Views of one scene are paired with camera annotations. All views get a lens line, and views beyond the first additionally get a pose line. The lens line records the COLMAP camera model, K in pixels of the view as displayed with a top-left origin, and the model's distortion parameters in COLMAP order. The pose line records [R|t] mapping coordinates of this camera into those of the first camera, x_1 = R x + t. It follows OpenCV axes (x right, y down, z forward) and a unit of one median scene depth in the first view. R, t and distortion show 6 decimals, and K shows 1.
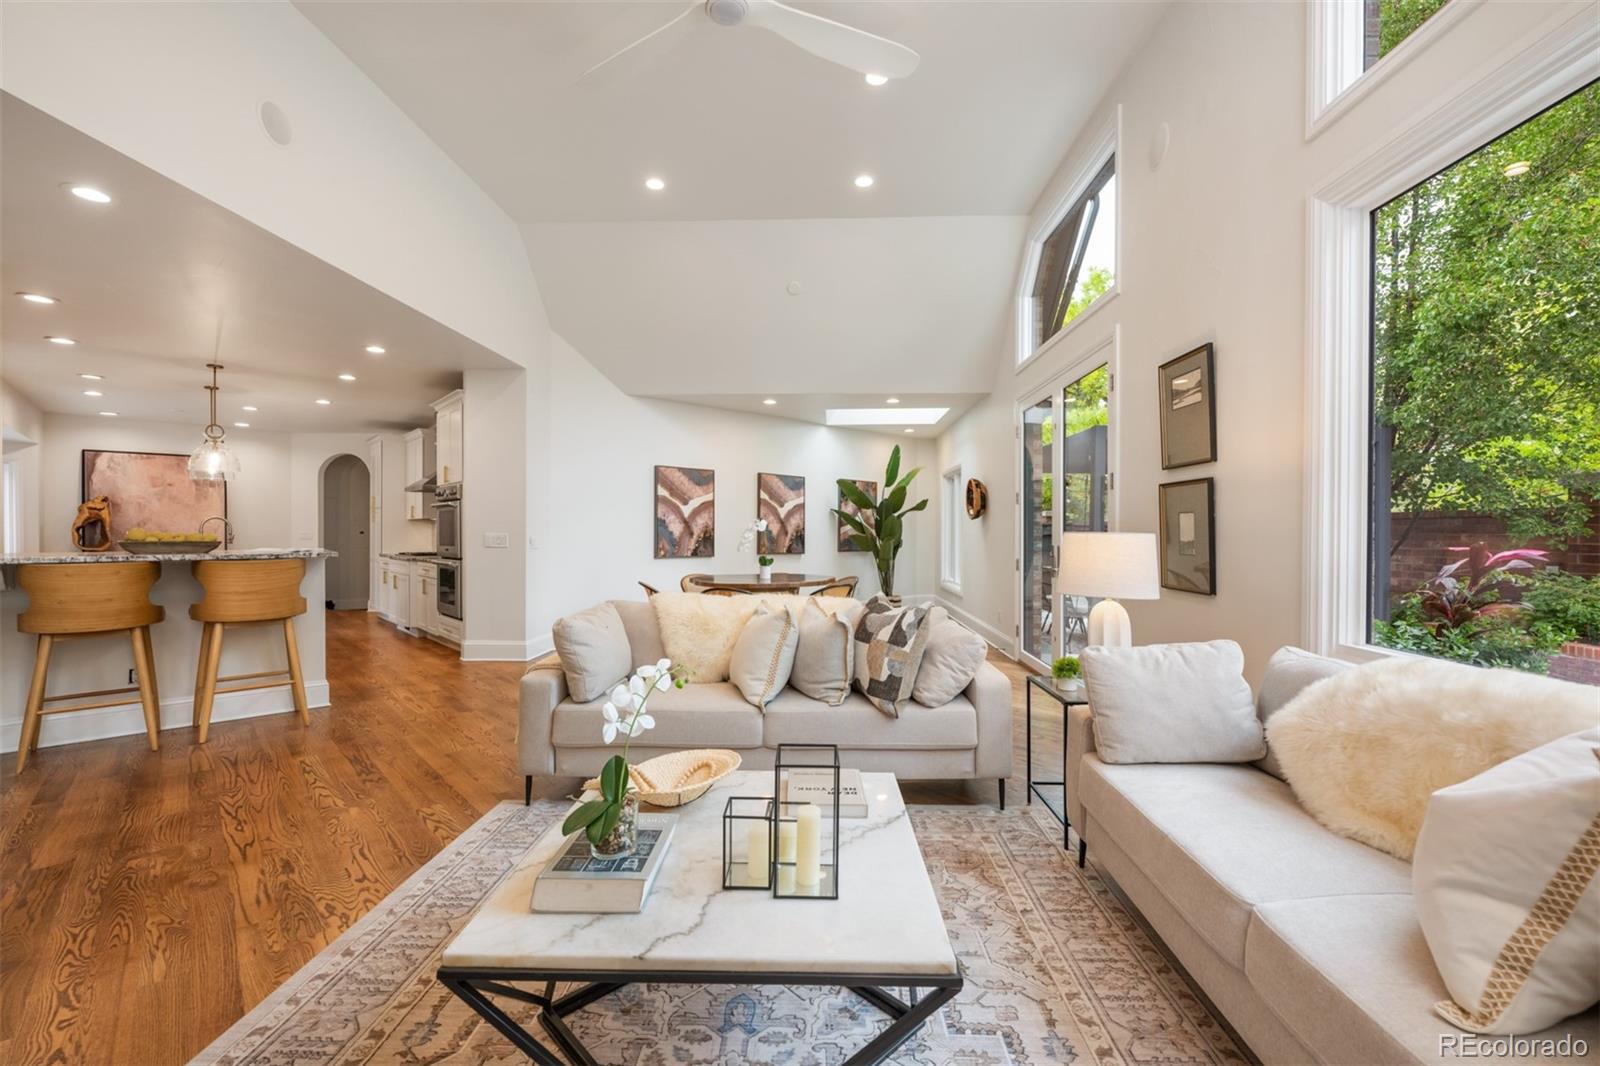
lens RADIAL K [[659.3, 0, 800.0], [0, 659.3, 533.0], [0, 0, 1]] dist [-0.000973, 0.000058]
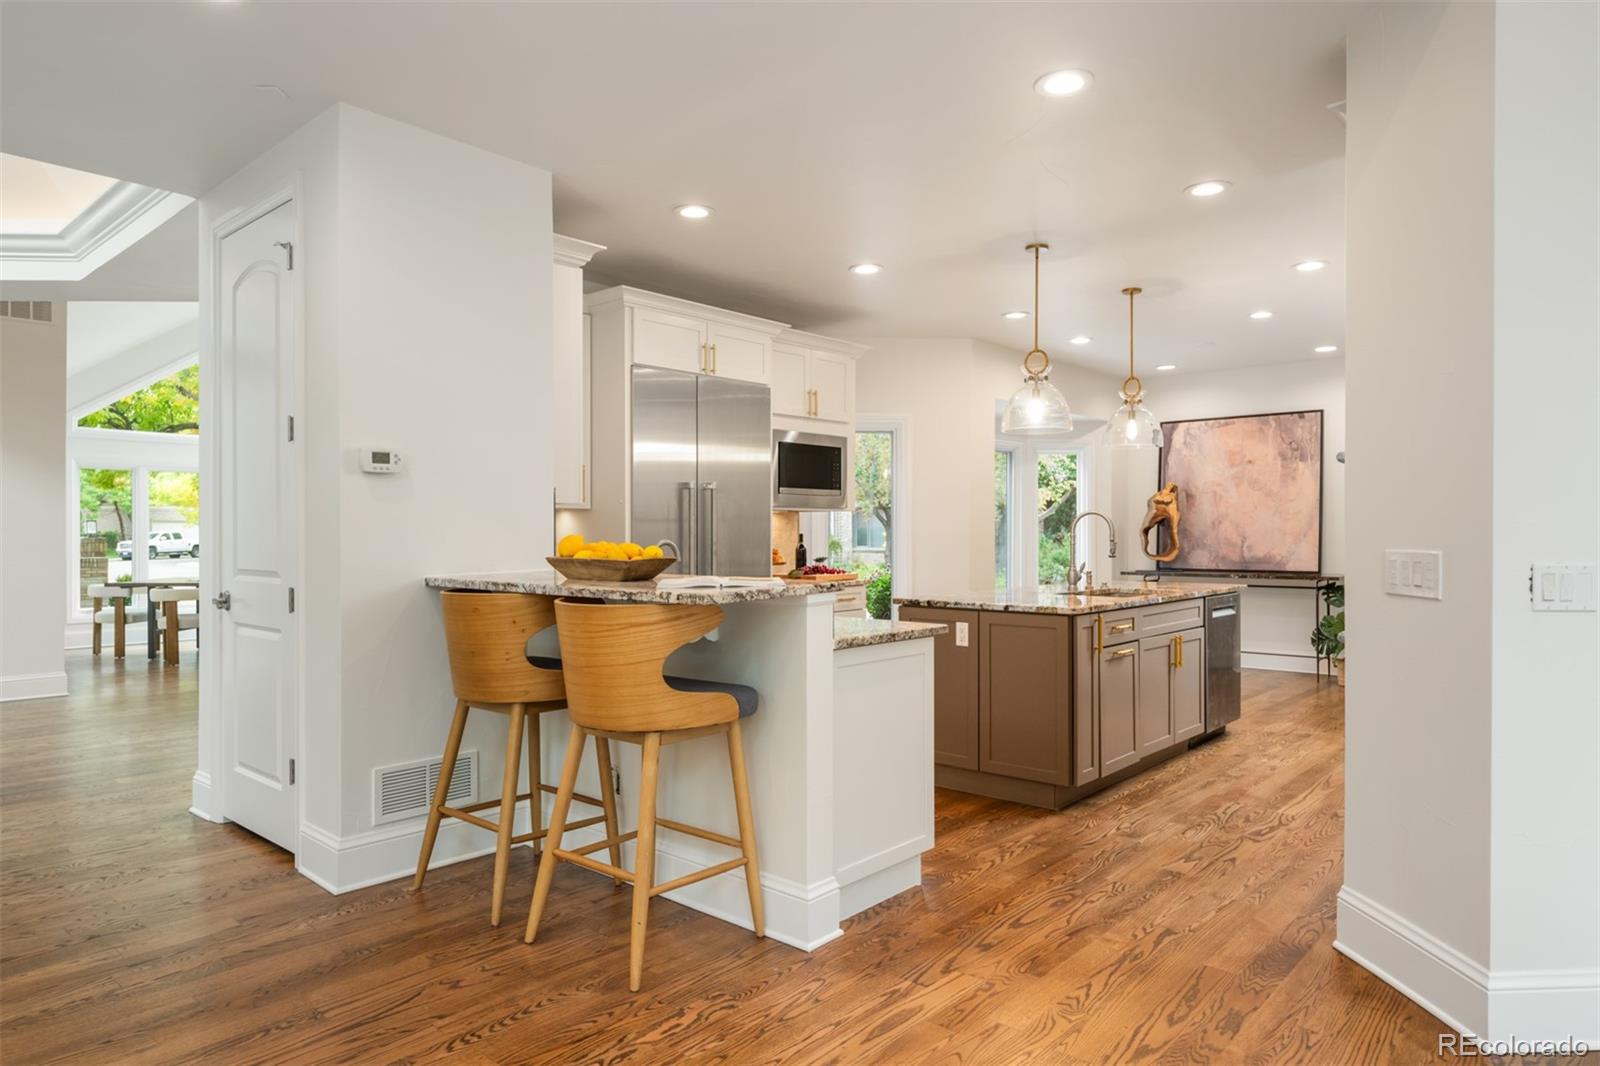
lens RADIAL K [[968.5, 0, 800.0], [0, 968.5, 533.0], [0, 0, 1]] dist [-0.000708, -0.000264]
pose [[0.089662, 0.002049, -0.995970, -0.046280], [-0.001058, 0.999998, 0.001962, -0.004825], [0.995972, 0.000877, 0.089664, 0.490834]]
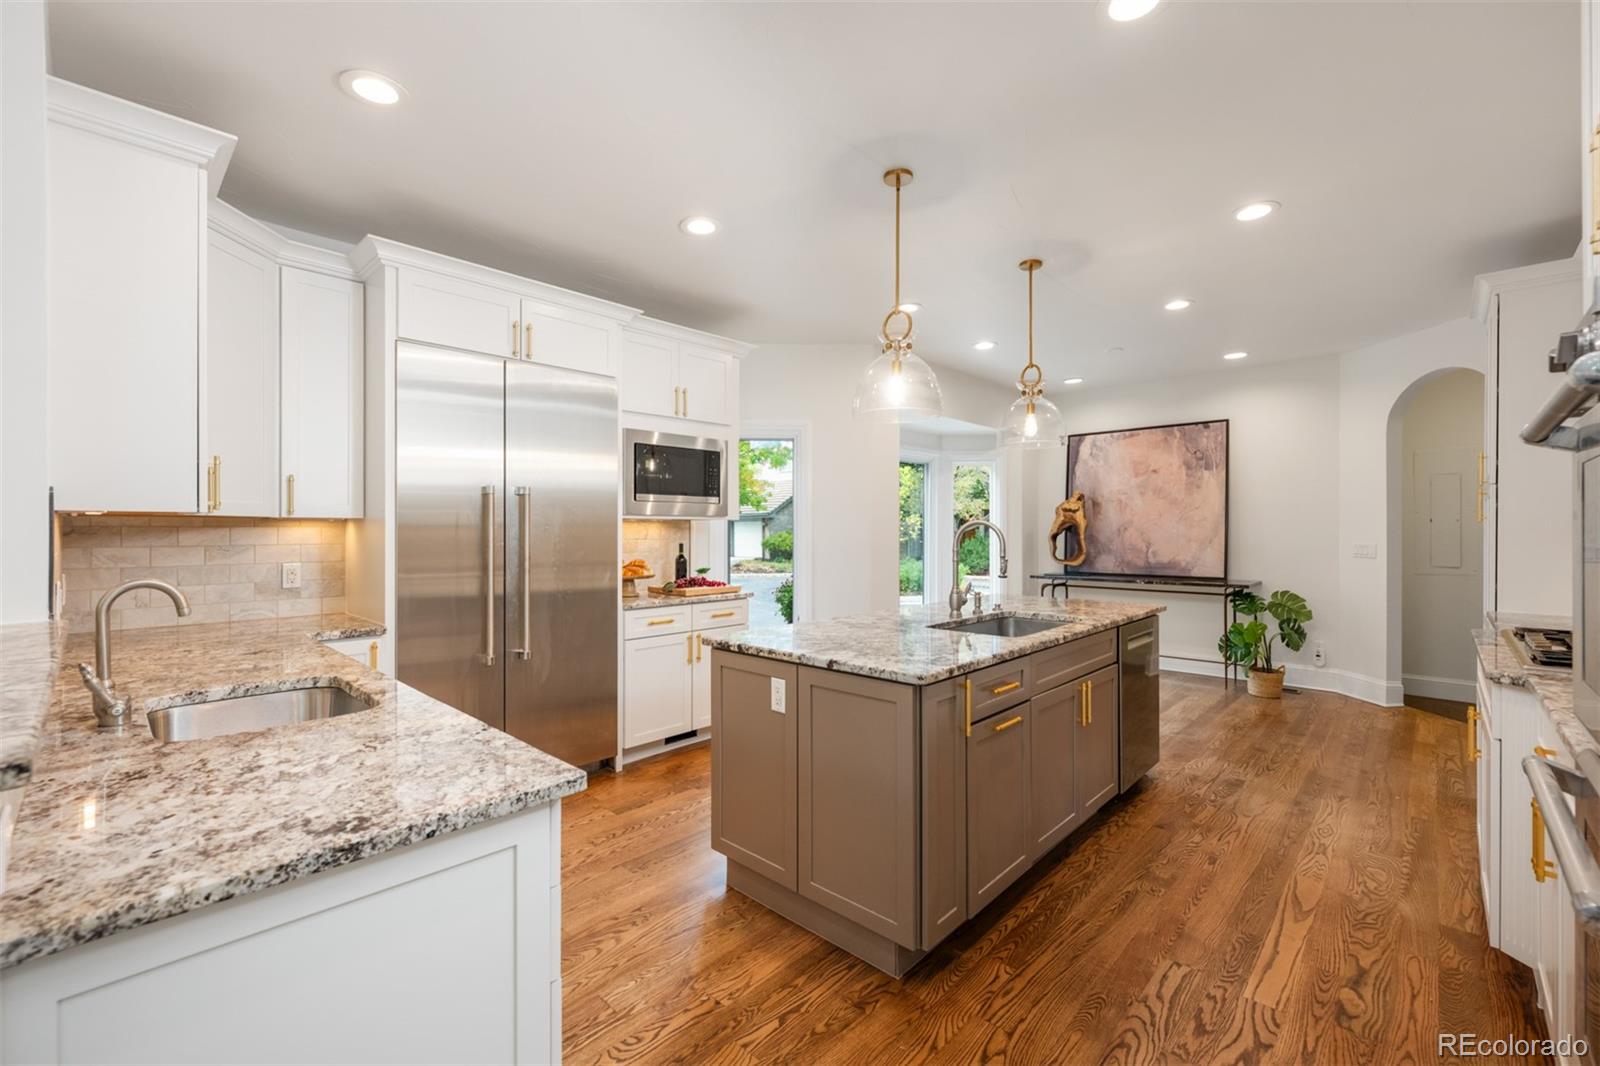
lens RADIAL K [[659.3, 0, 800.0], [0, 659.3, 533.0], [0, 0, 1]] dist [-0.000973, 0.000058]
pose [[0.054881, 0.003791, -0.998486, -0.309810], [-0.000618, 0.999993, 0.003763, -0.012500], [0.998493, 0.000411, 0.054883, 0.621364]]
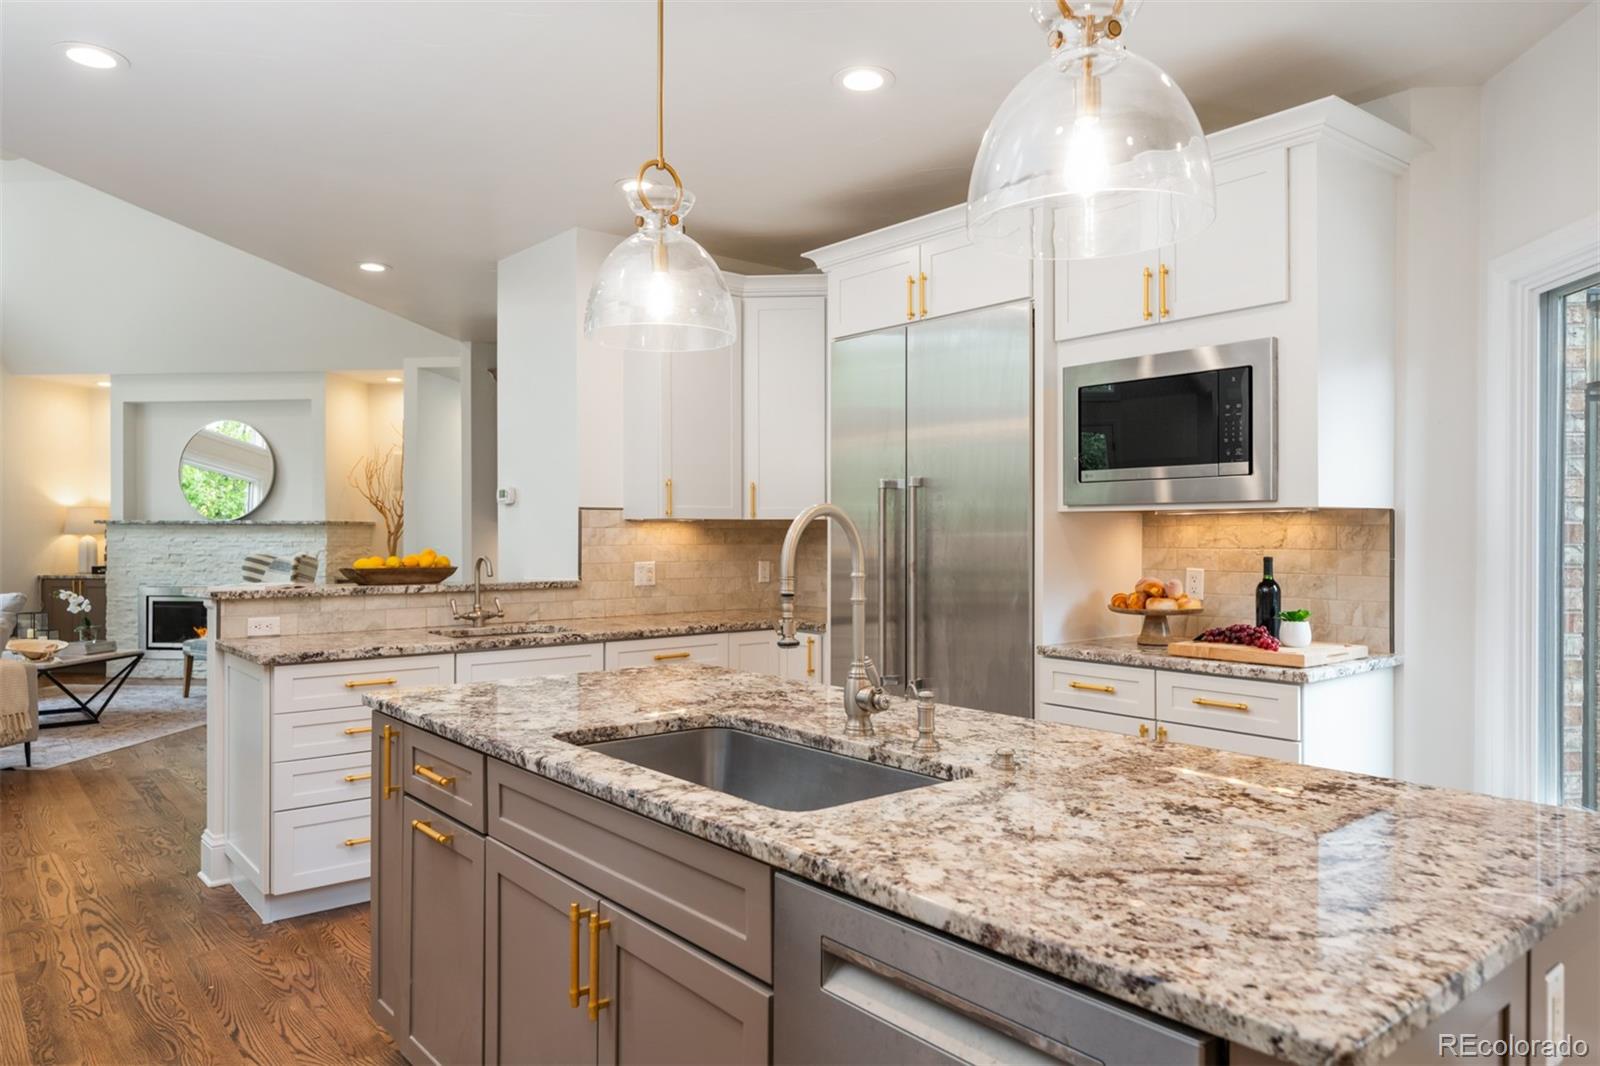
lens RADIAL K [[1066.5, 0, 800.0], [0, 1066.5, 533.0], [0, 0, 1]] dist [0.005263, 0.005351]
pose [[-0.997850, 0.001875, 0.065520, -0.658648], [0.002126, 0.999991, 0.003754, -0.013379], [-0.065512, 0.003885, -0.997844, 0.966695]]
